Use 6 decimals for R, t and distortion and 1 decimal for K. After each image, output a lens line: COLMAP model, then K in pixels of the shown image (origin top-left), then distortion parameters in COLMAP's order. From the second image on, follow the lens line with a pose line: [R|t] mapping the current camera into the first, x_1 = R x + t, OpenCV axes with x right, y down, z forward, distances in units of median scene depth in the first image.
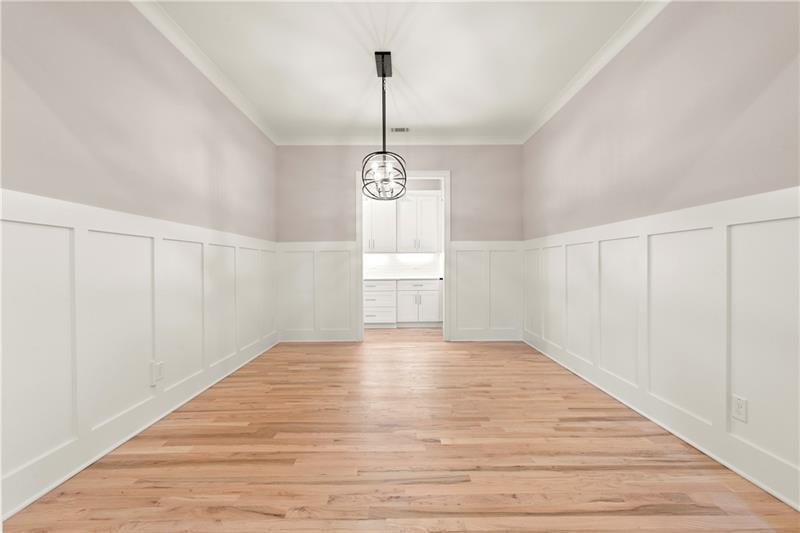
lens RADIAL K [[356.6, 0, 403.9], [0, 356.6, 262.9], [0, 0, 1]] dist [-0.002918, -0.000718]
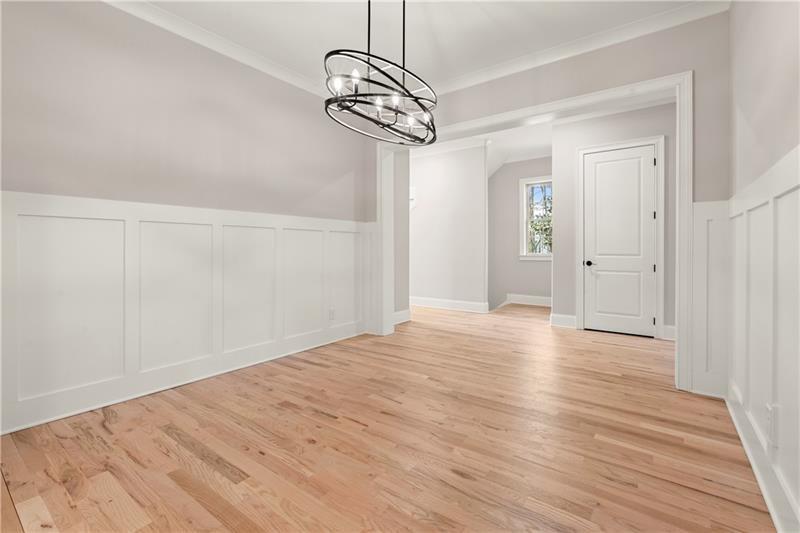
lens RADIAL K [[361.9, 0, 393.1], [0, 361.9, 258.1], [0, 0, 1]] dist [-0.001443, -0.000327]
pose [[-0.785829, -0.004791, 0.618425, -0.451710], [0.000803, 0.999961, 0.008766, 0.019139], [-0.618443, 0.007385, -0.785795, 1.506864]]
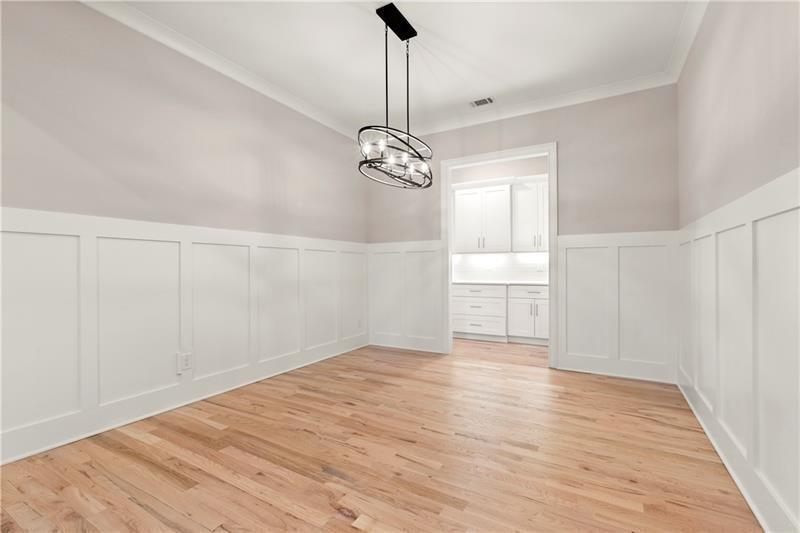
lens RADIAL K [[356.6, 0, 403.9], [0, 356.6, 262.9], [0, 0, 1]] dist [-0.002918, -0.000718]
pose [[0.863075, -0.002438, -0.505070, 0.373747], [0.000342, 0.999991, -0.004242, -0.000134], [0.505076, 0.003488, 0.863068, 0.306457]]
